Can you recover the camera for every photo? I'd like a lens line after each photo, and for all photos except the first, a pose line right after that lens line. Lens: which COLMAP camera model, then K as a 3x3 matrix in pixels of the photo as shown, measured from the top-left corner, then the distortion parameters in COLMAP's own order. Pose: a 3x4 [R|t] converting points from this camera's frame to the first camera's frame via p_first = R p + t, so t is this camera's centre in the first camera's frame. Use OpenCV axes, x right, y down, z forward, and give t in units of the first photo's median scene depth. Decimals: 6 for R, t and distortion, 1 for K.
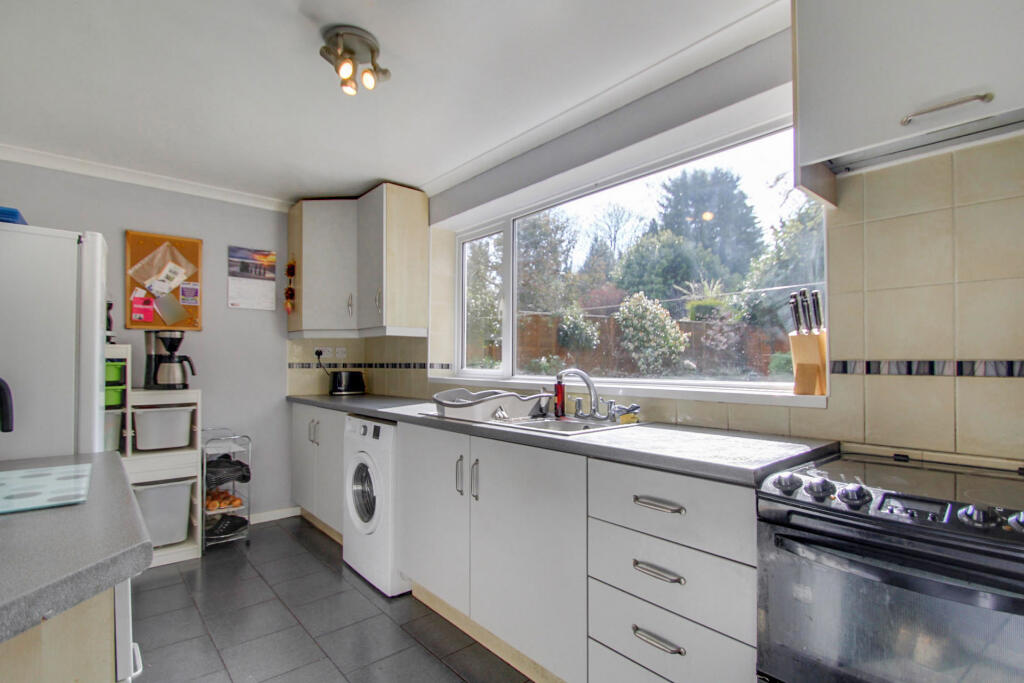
lens RADIAL K [[496.0, 0, 512.0], [0, 496.0, 341.5], [0, 0, 1]] dist [0.001421, 0.000187]
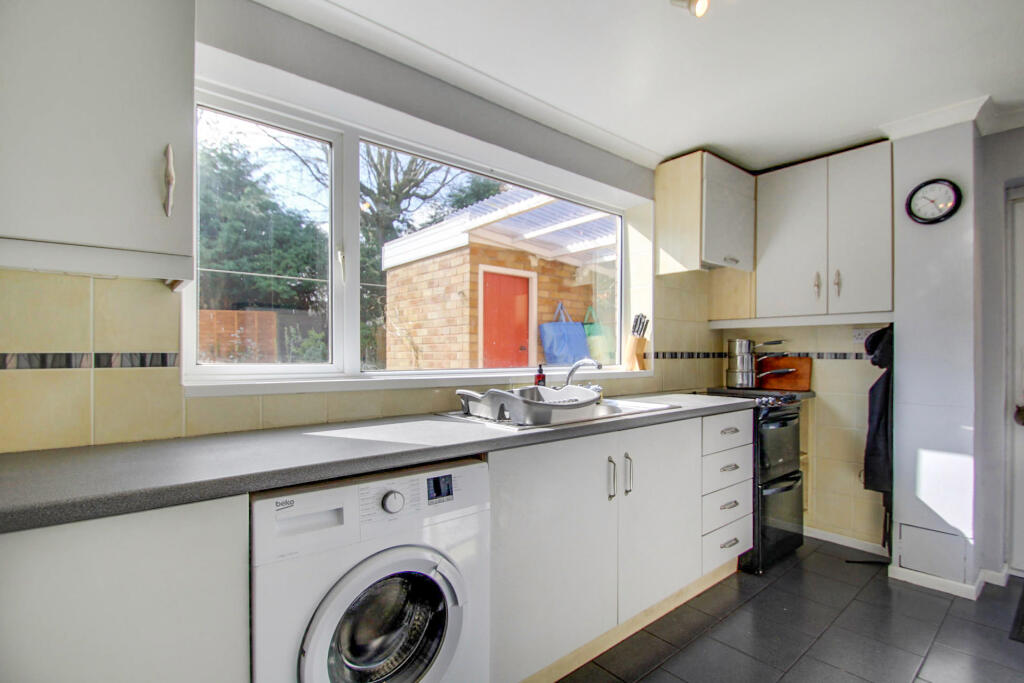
lens RADIAL K [[467.5, 0, 509.9], [0, 467.5, 354.4], [0, 0, 1]] dist [-0.001320, -0.000143]
pose [[0.027422, 0.000071, 0.999624, -0.163635], [-0.040784, 0.999167, 0.001048, 0.009189], [-0.998792, -0.040797, 0.027402, 0.201728]]
